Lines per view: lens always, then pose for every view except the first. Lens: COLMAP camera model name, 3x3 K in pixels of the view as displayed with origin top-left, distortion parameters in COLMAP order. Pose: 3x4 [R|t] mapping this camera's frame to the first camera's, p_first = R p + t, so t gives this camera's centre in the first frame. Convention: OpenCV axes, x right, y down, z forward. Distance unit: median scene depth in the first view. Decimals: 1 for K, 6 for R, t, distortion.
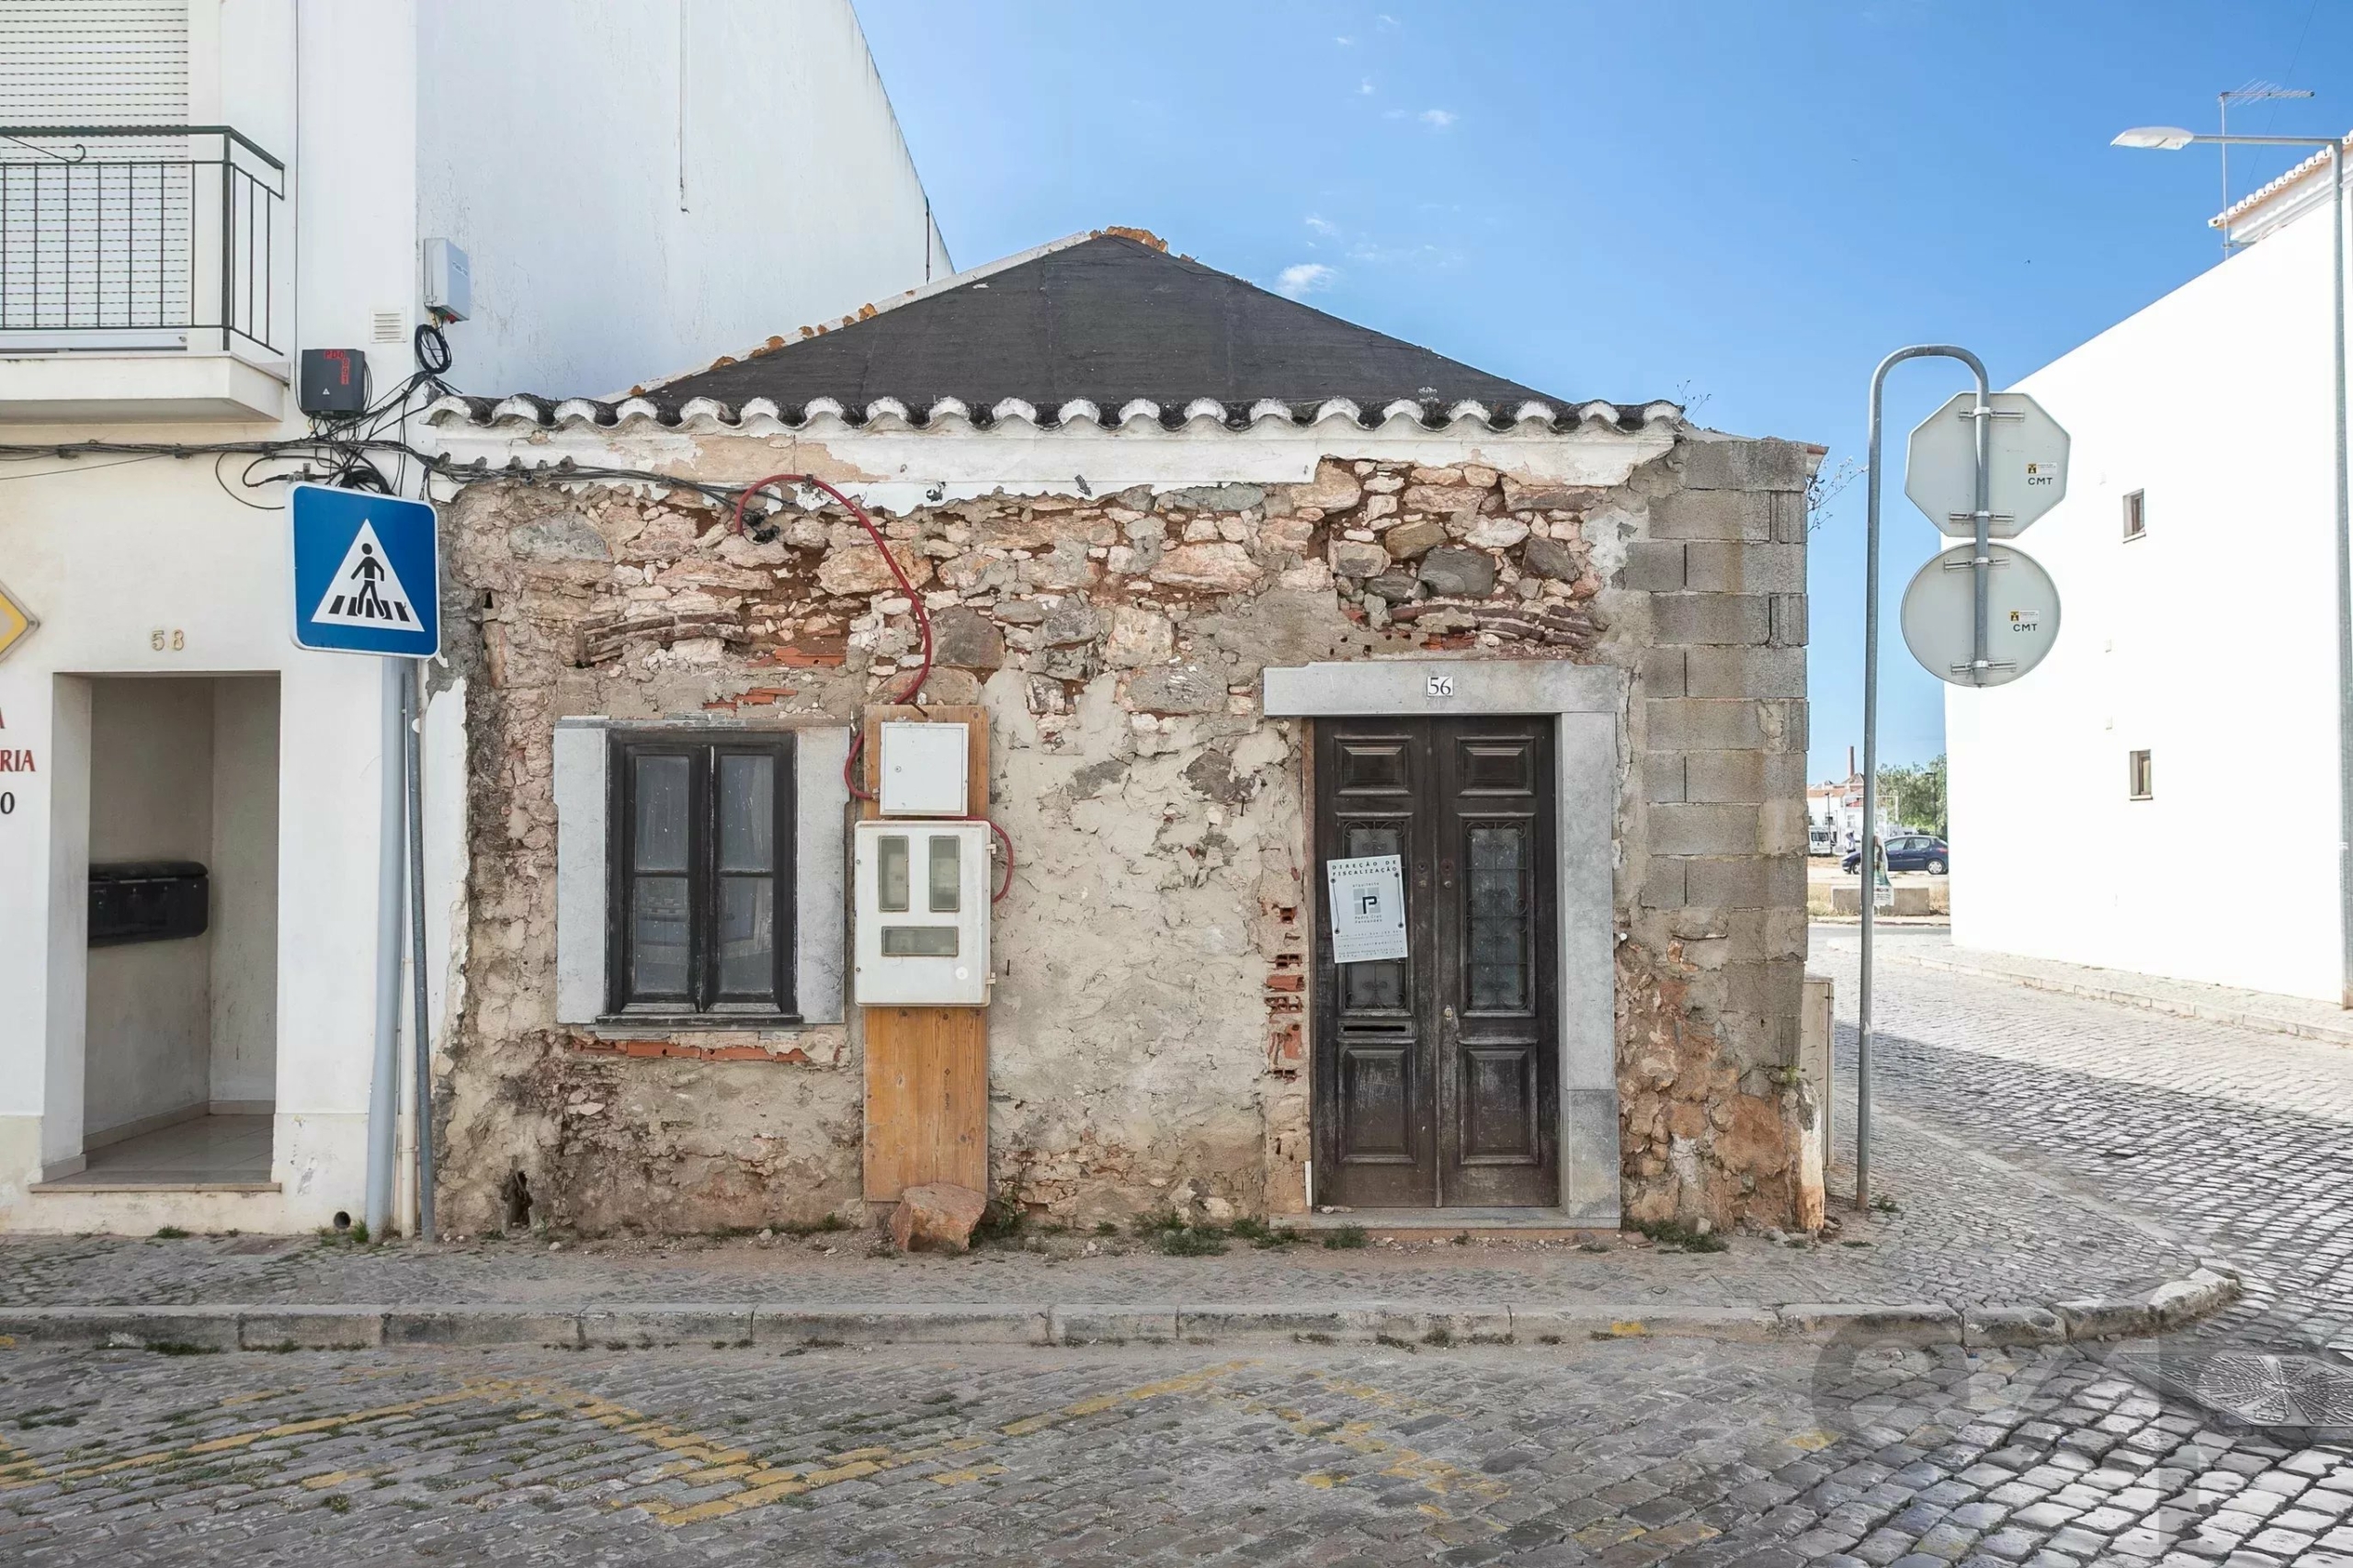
lens RADIAL K [[1734.9, 0, 1176.5], [0, 1734.9, 784.0], [0, 0, 1]] dist [-0.017903, 0.057712]
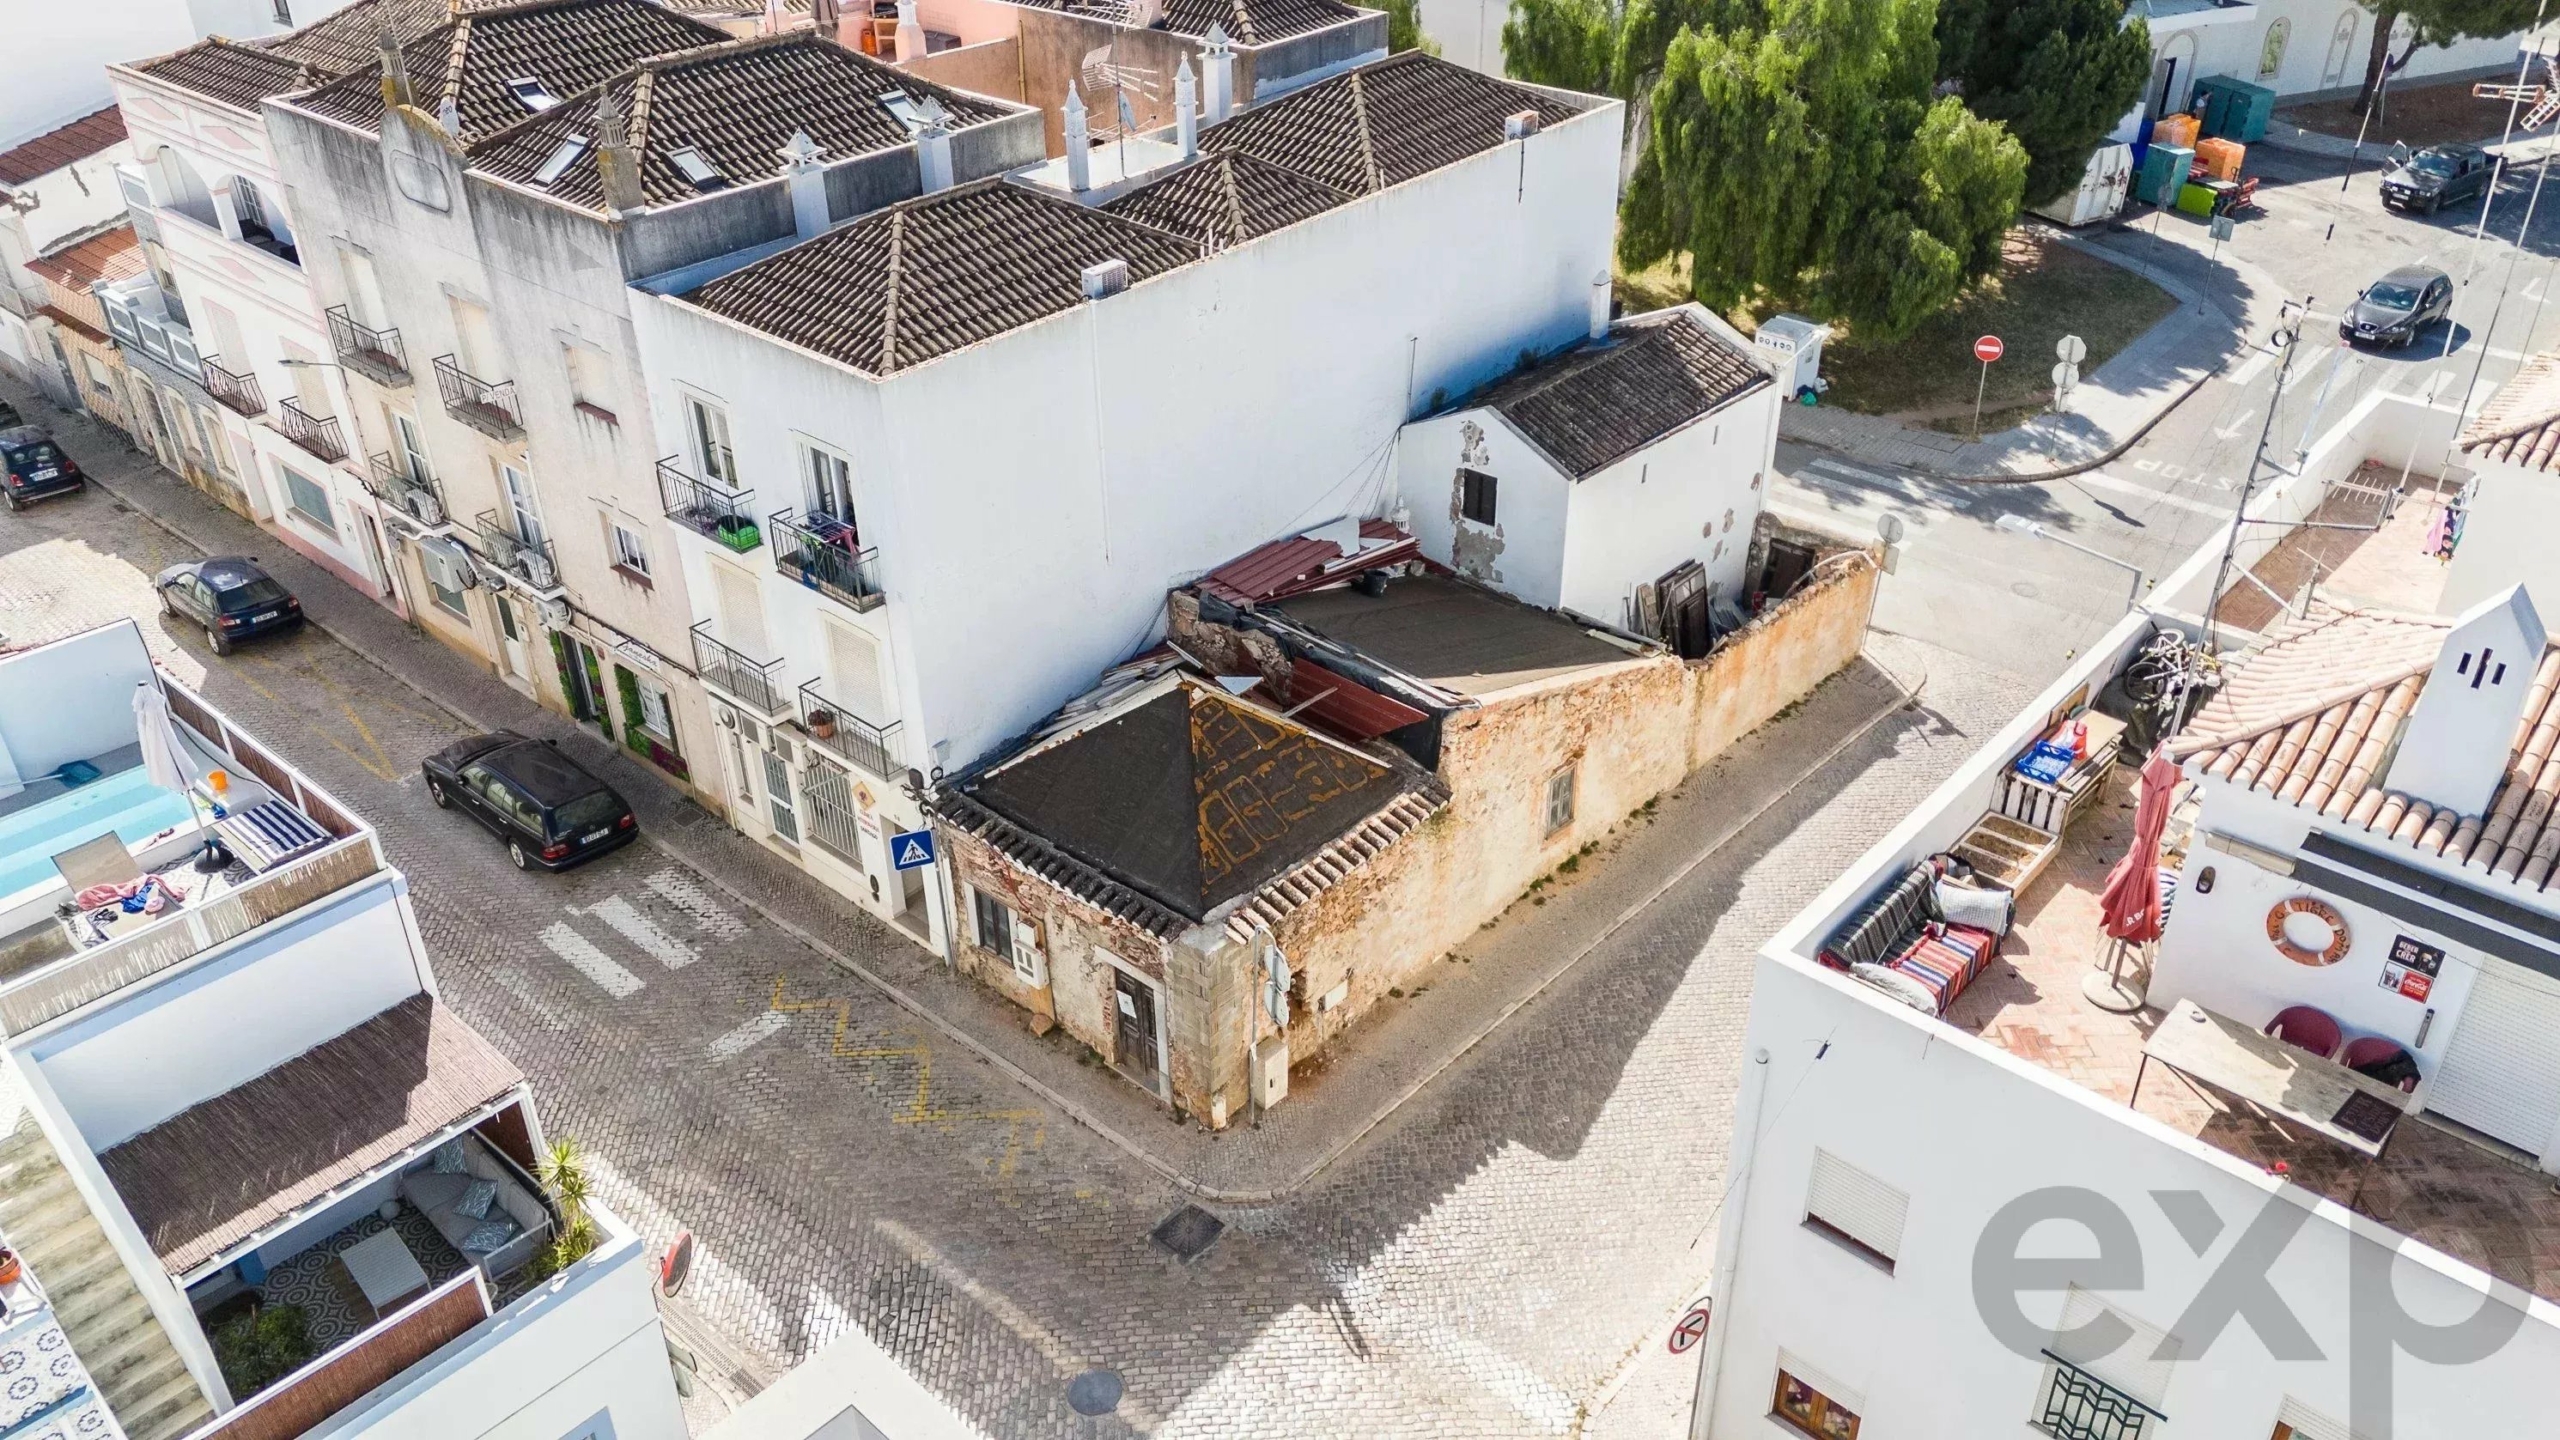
lens RADIAL K [[1910.6, 0, 1280.0], [0, 1910.6, 720.0], [0, 0, 1]] dist [0.000291, -0.000186]
pose [[0.771593, 0.333816, -0.541490, 2.318615], [0.029145, 0.831797, 0.554315, -2.619117], [0.635449, -0.443487, 0.632079, -1.042280]]
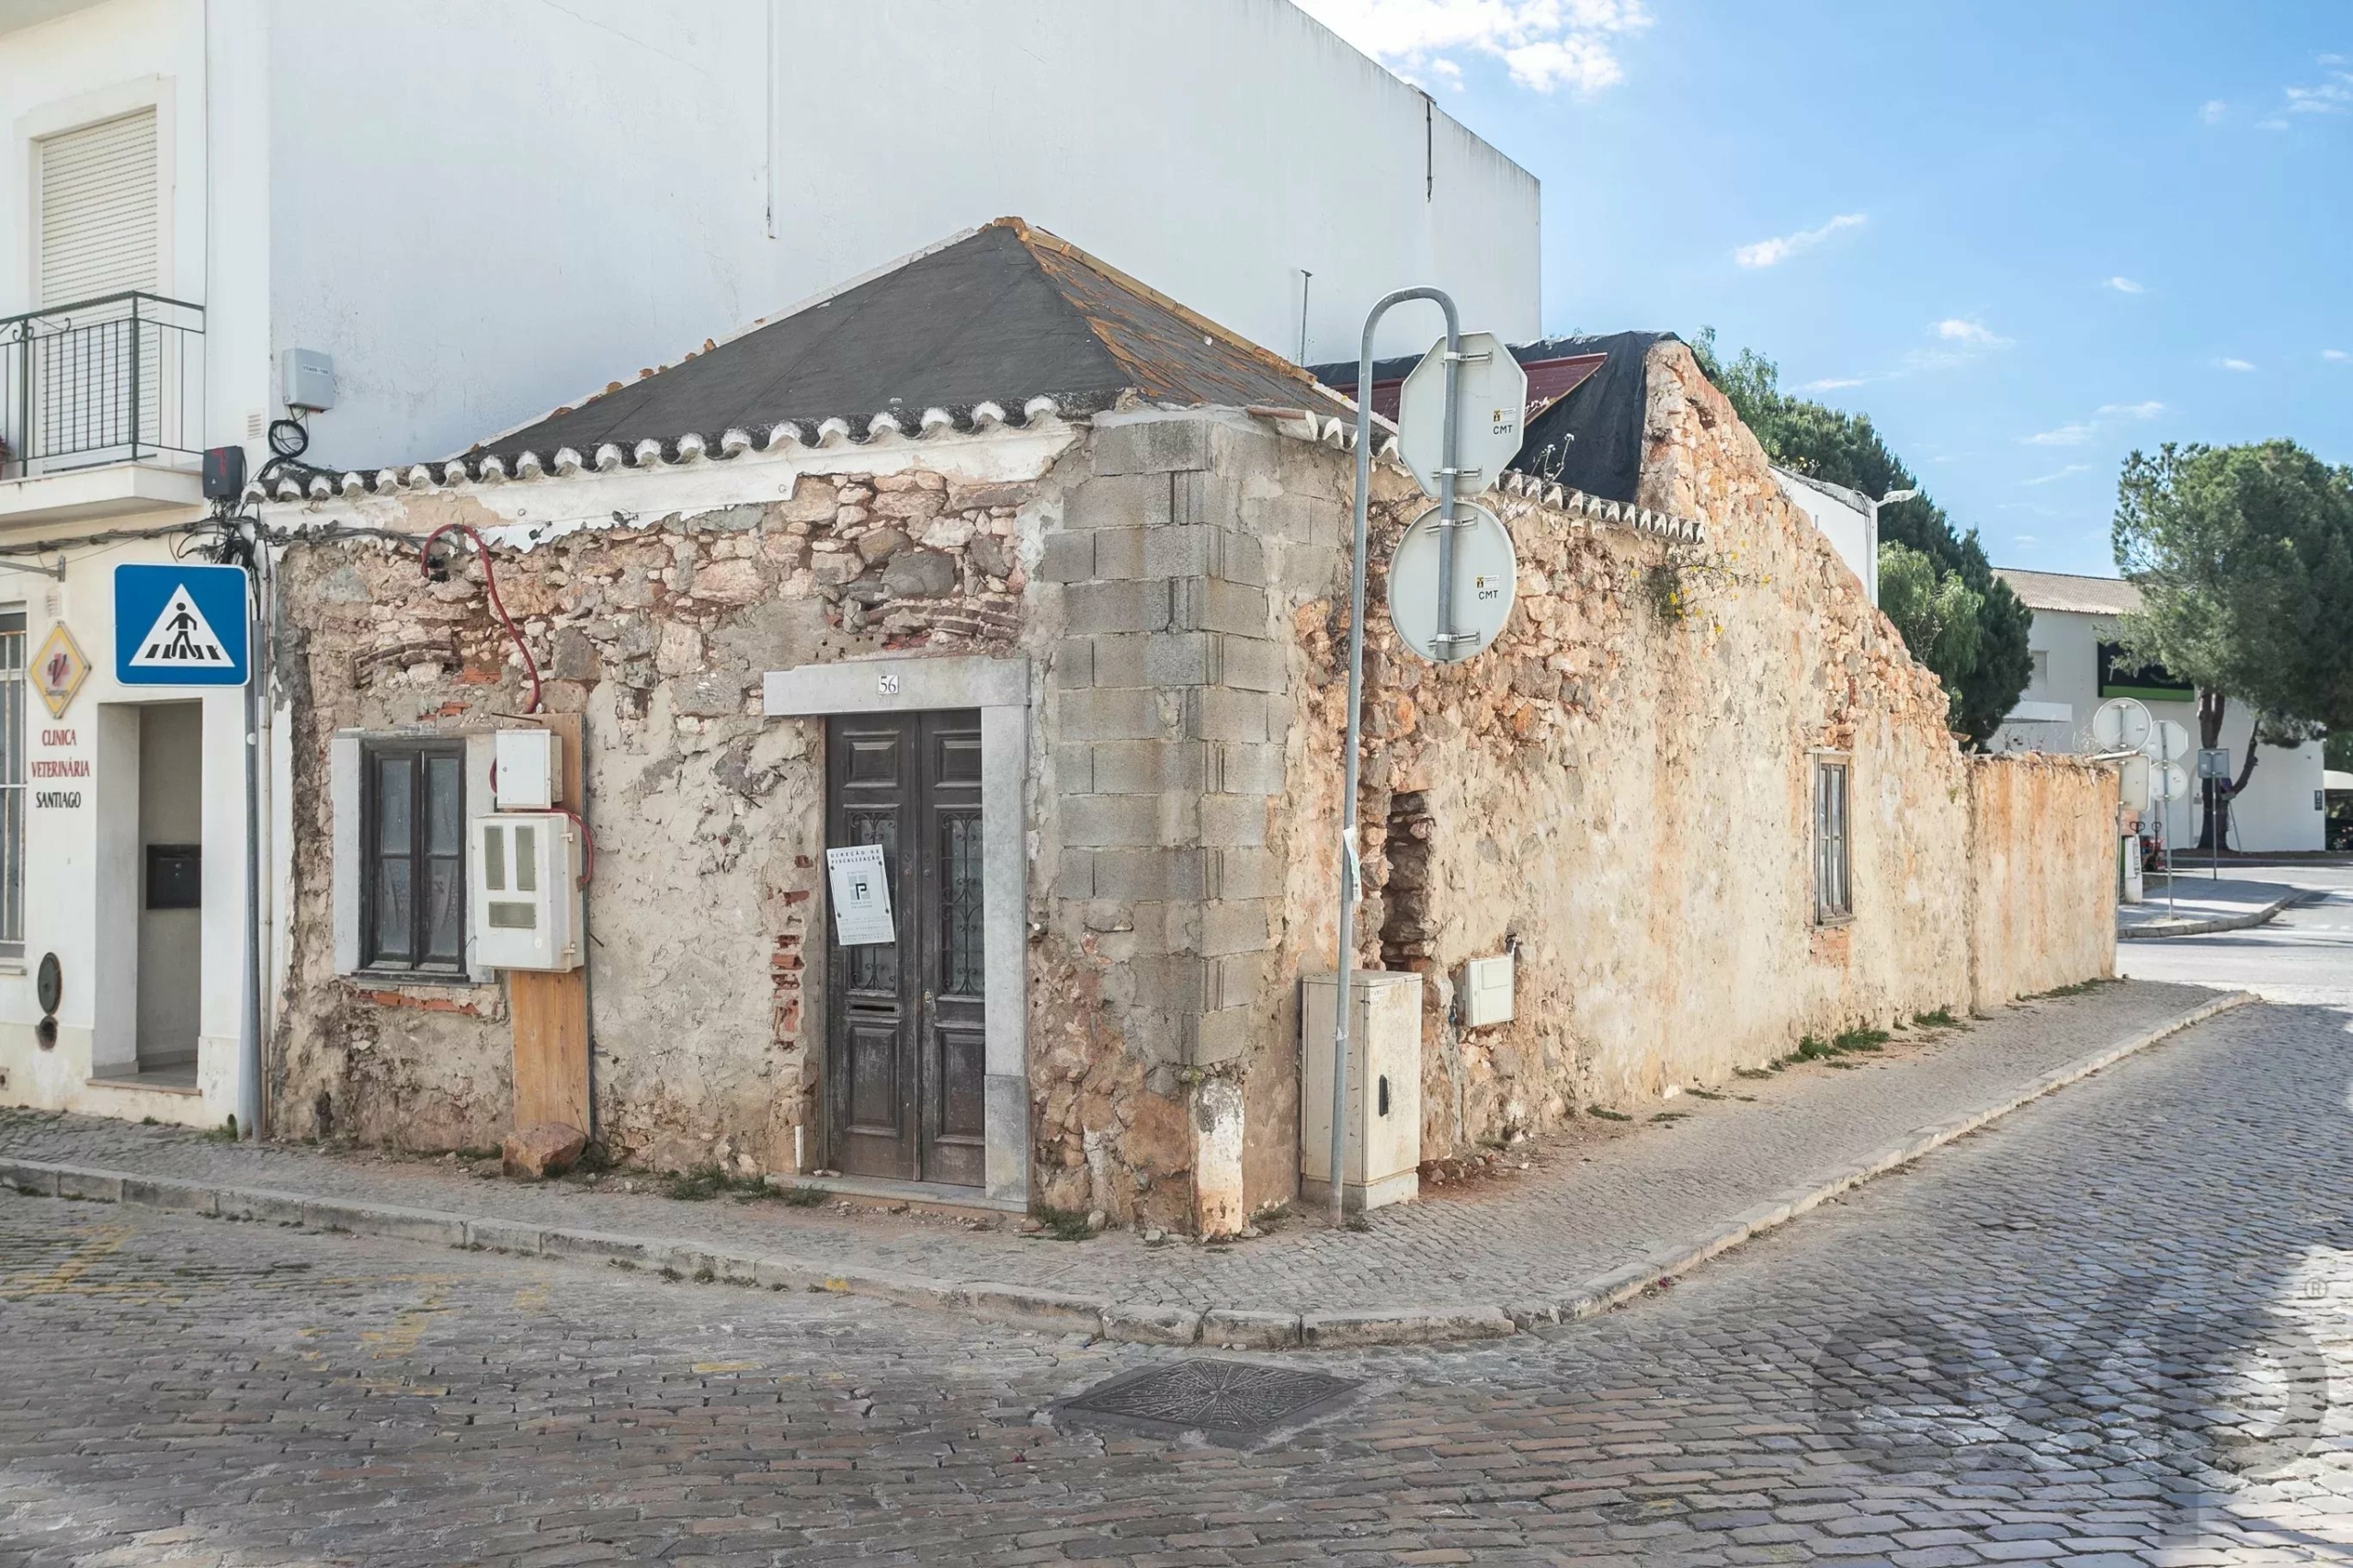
lens RADIAL K [[2116.6, 0, 1176.5], [0, 2116.6, 784.0], [0, 0, 1]] dist [0.006440, 0.084222]
pose [[0.869998, -0.007472, -0.492999, 0.927418], [0.014701, 0.999834, 0.010790, -0.007211], [0.492837, -0.016635, 0.869963, -0.032109]]
